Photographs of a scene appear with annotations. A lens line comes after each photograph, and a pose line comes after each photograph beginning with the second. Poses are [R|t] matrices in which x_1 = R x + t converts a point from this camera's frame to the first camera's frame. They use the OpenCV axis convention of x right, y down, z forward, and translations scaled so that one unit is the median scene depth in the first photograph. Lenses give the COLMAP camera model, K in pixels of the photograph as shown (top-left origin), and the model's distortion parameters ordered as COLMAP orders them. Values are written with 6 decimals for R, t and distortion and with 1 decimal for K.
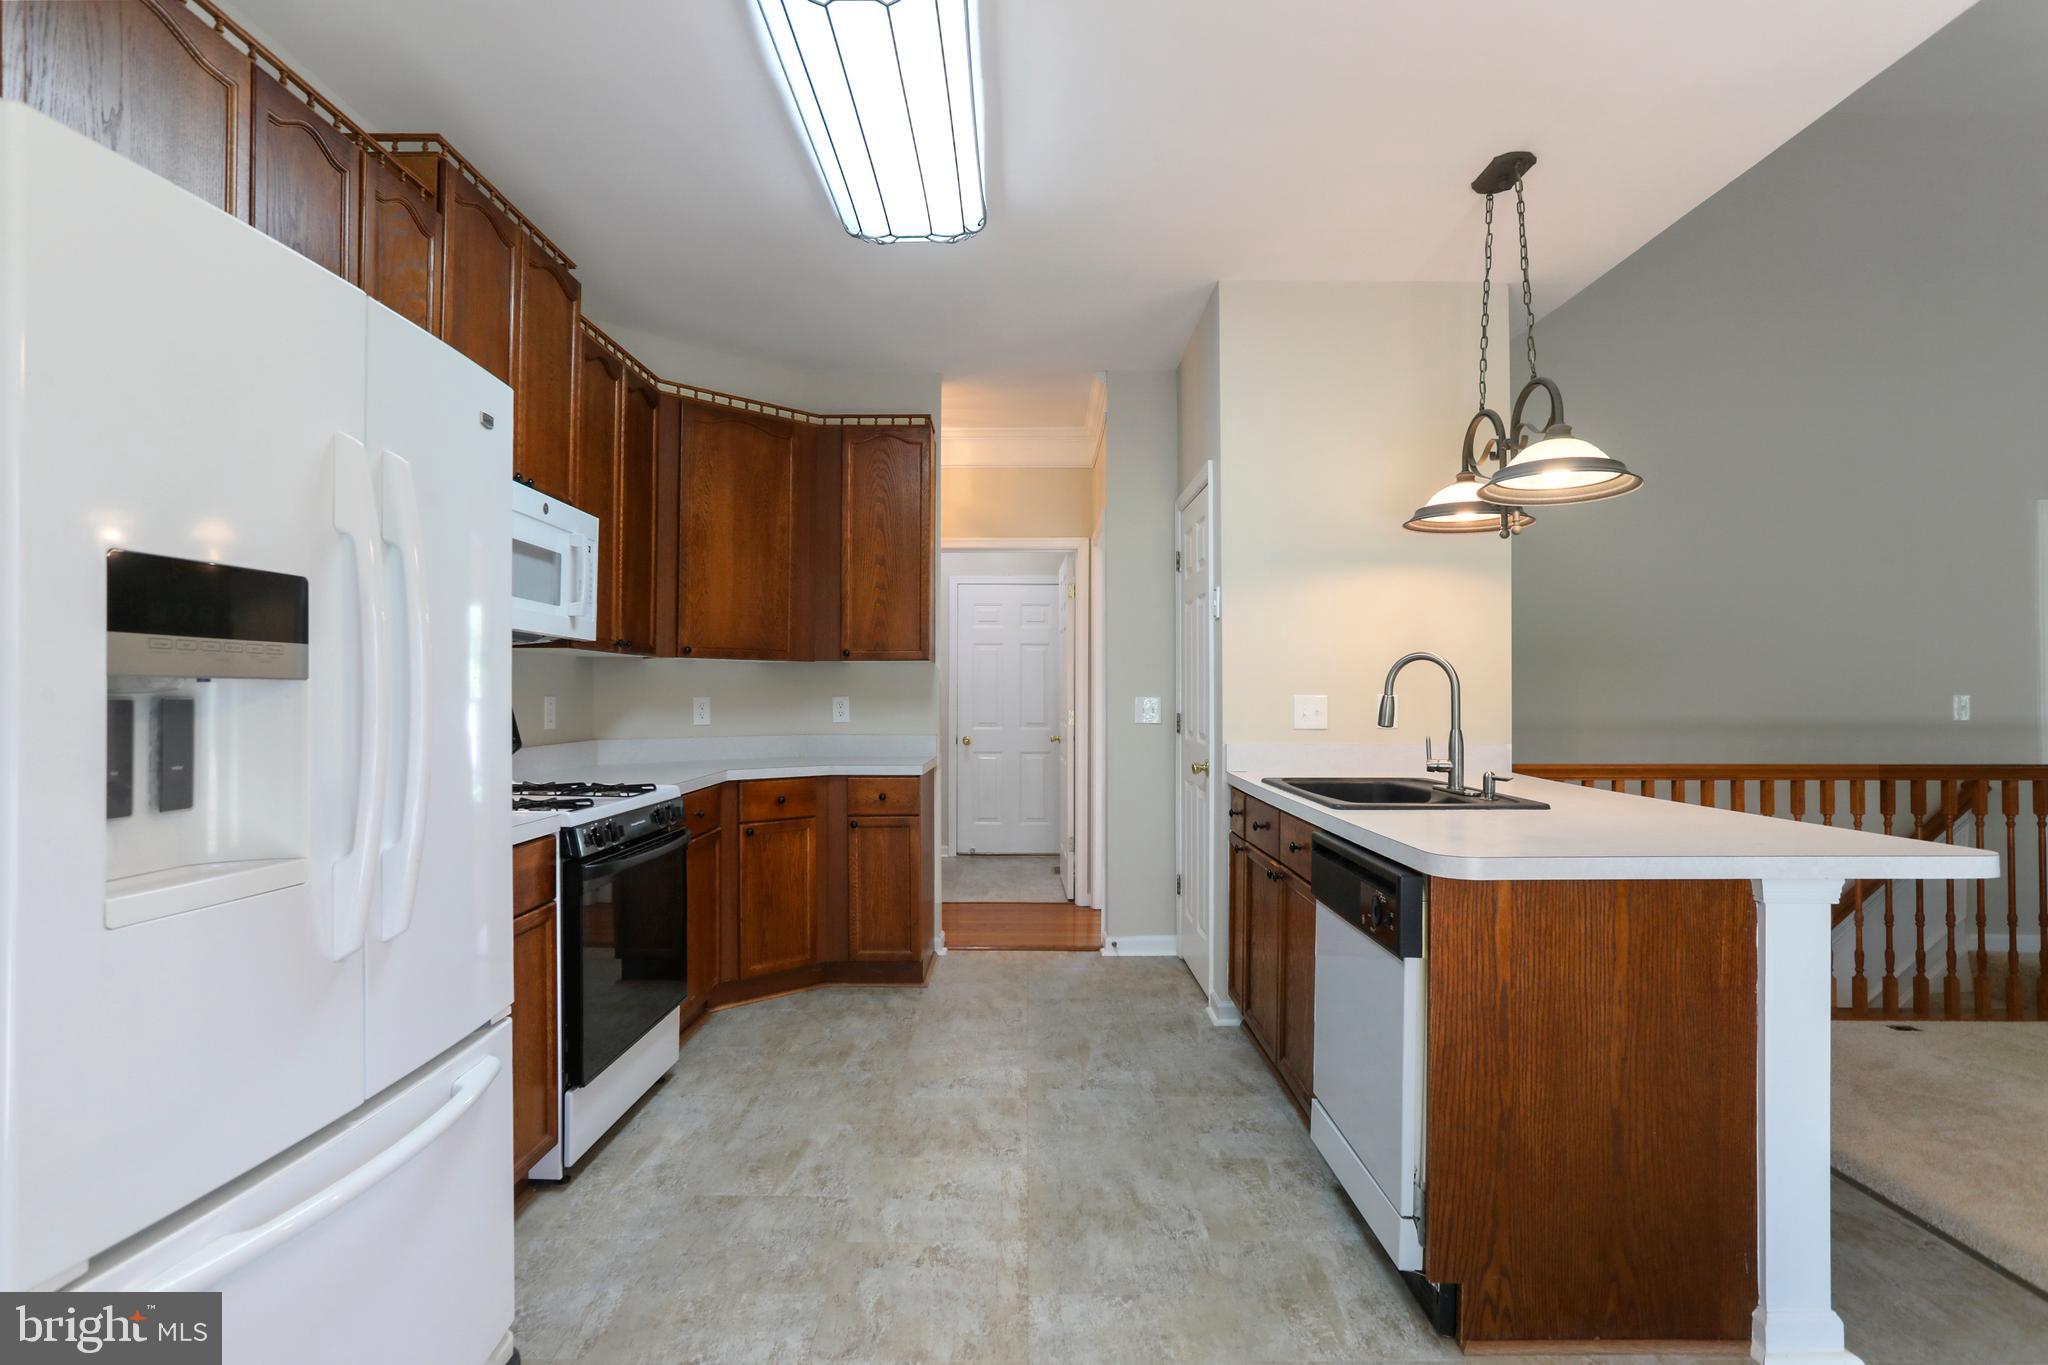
lens RADIAL K [[1014.3, 0, 1031.7], [0, 1014.3, 684.5], [0, 0, 1]] dist [-0.043594, 0.016266]
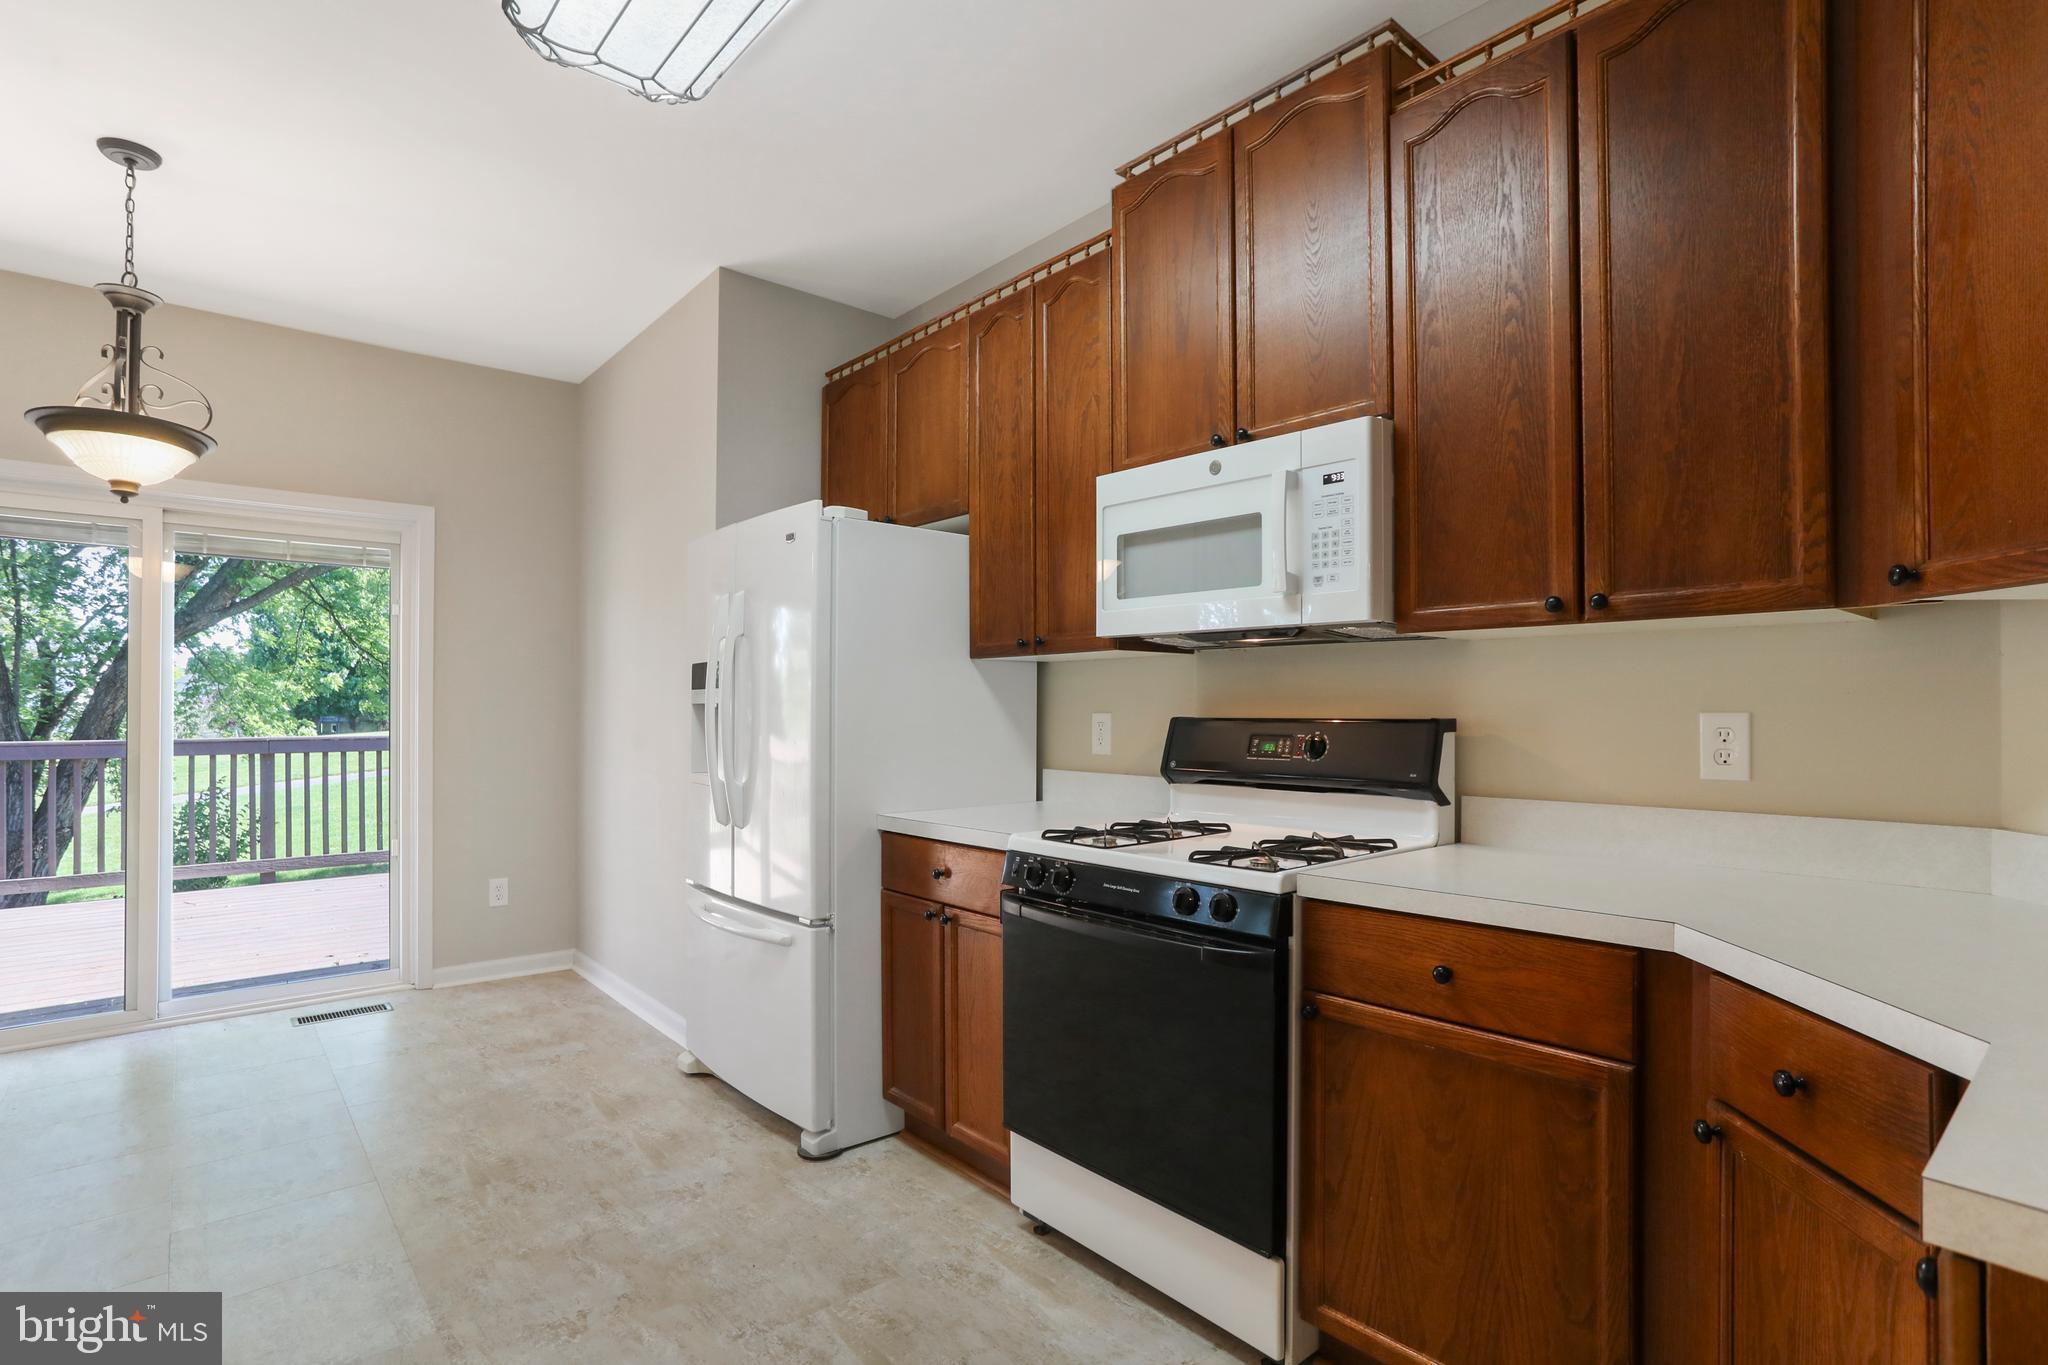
lens RADIAL K [[1014.3, 0, 1063.6], [0, 1014.3, 714.7], [0, 0, 1]] dist [-0.043594, 0.016266]
pose [[-0.751399, 0.002825, -0.659843, 0.092478], [0.005480, 0.999983, -0.001959, 0.012307], [0.659826, -0.005088, -0.751401, 1.197638]]
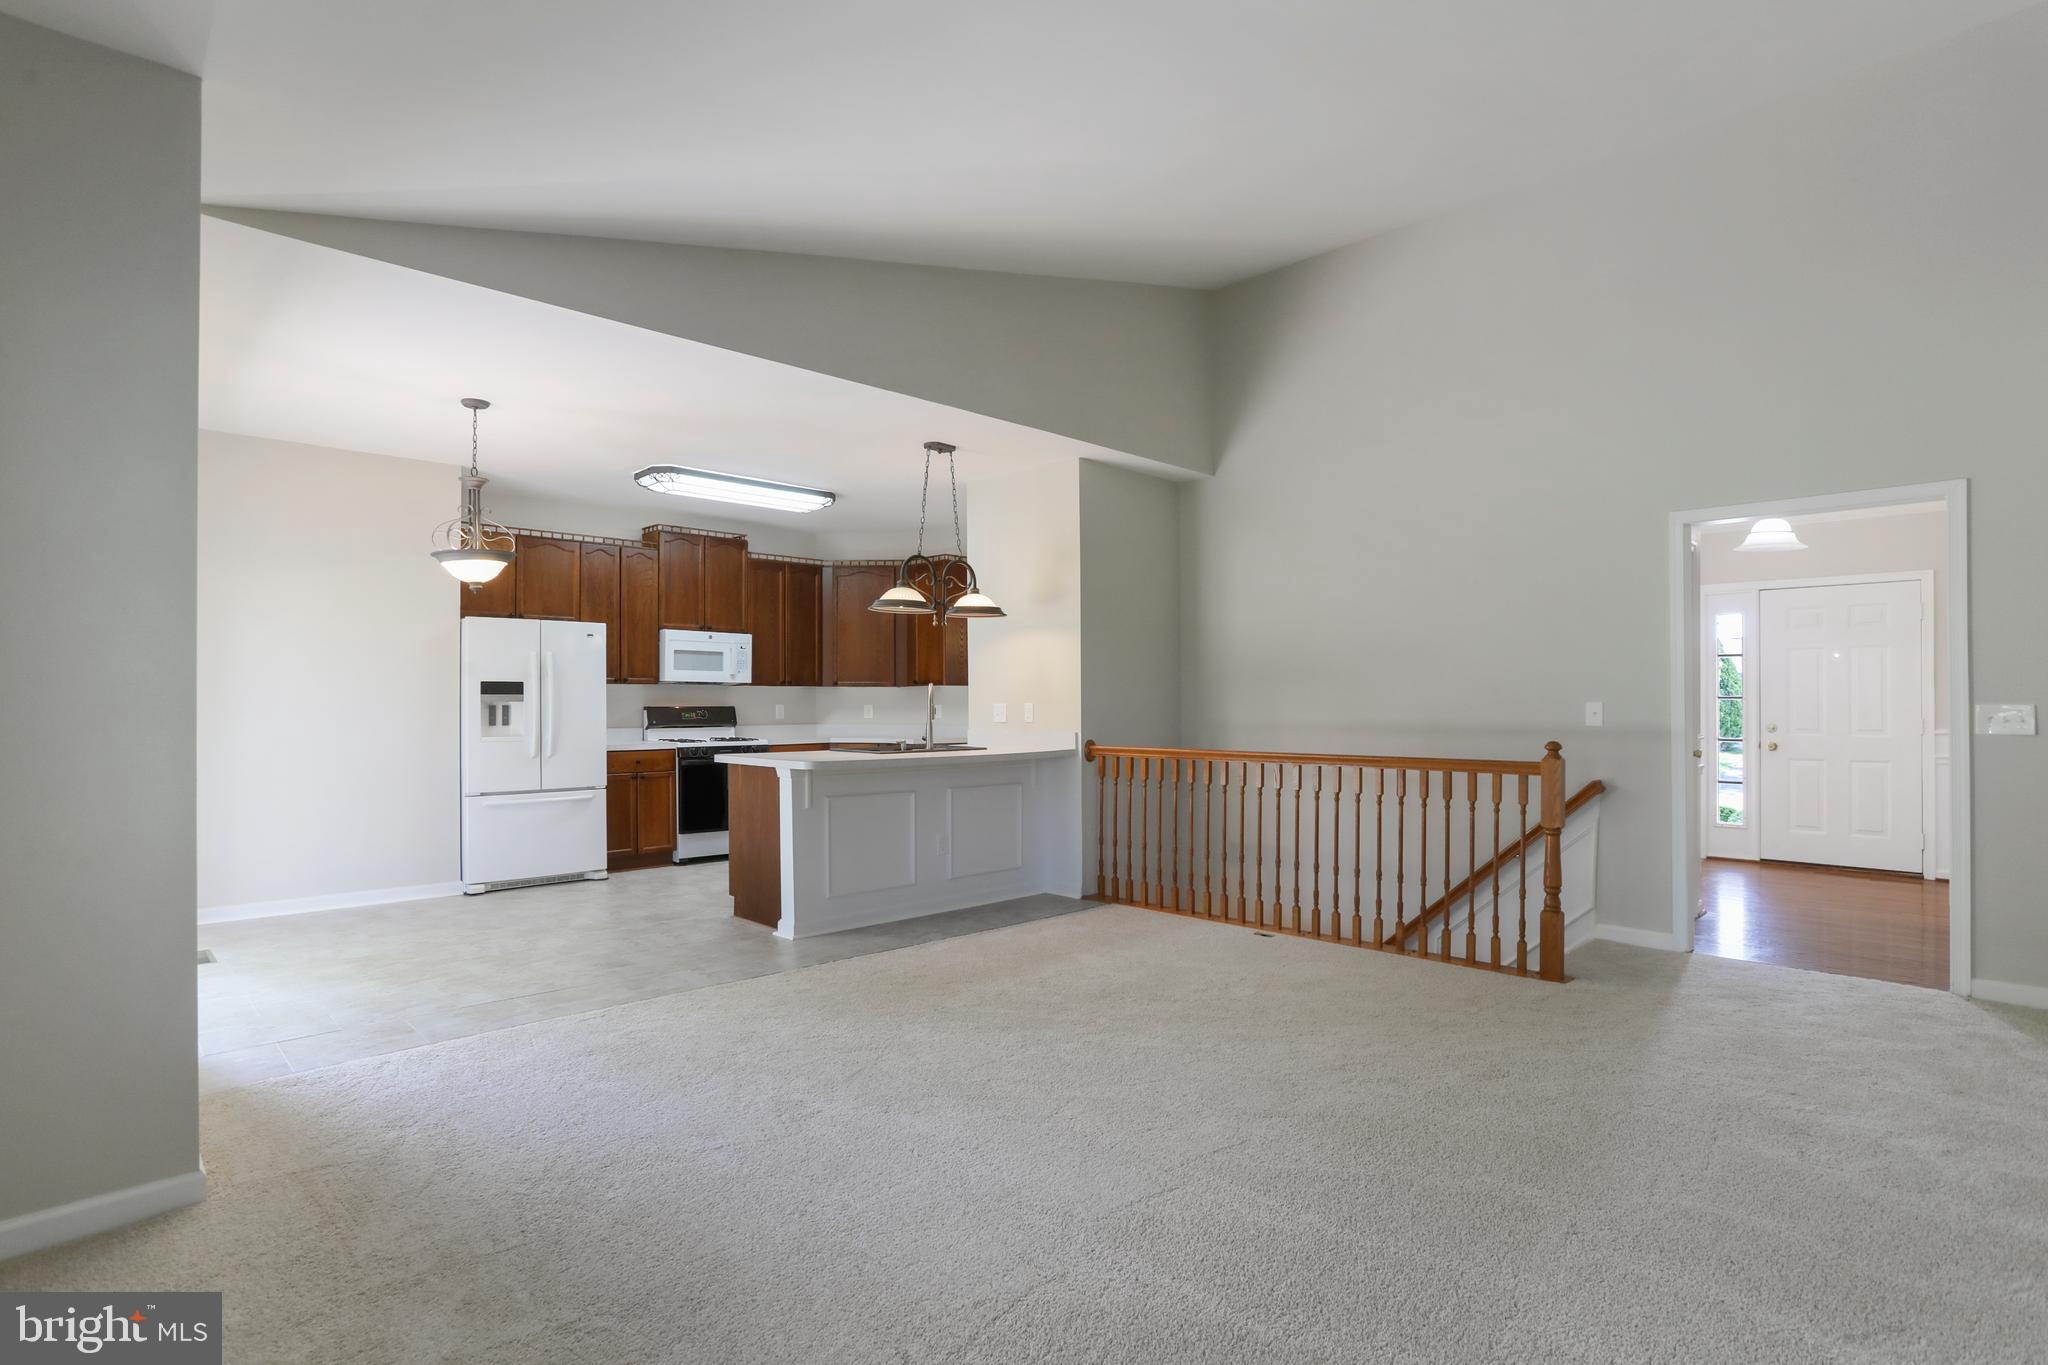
lens RADIAL K [[1014.3, 0, 1013.3], [0, 1014.3, 700.5], [0, 0, 1]] dist [-0.043594, 0.016266]
pose [[0.707487, -0.003788, -0.706716, 1.661009], [0.010302, 0.999935, 0.004954, -0.003579], [0.706651, -0.010786, 0.707480, -0.310065]]
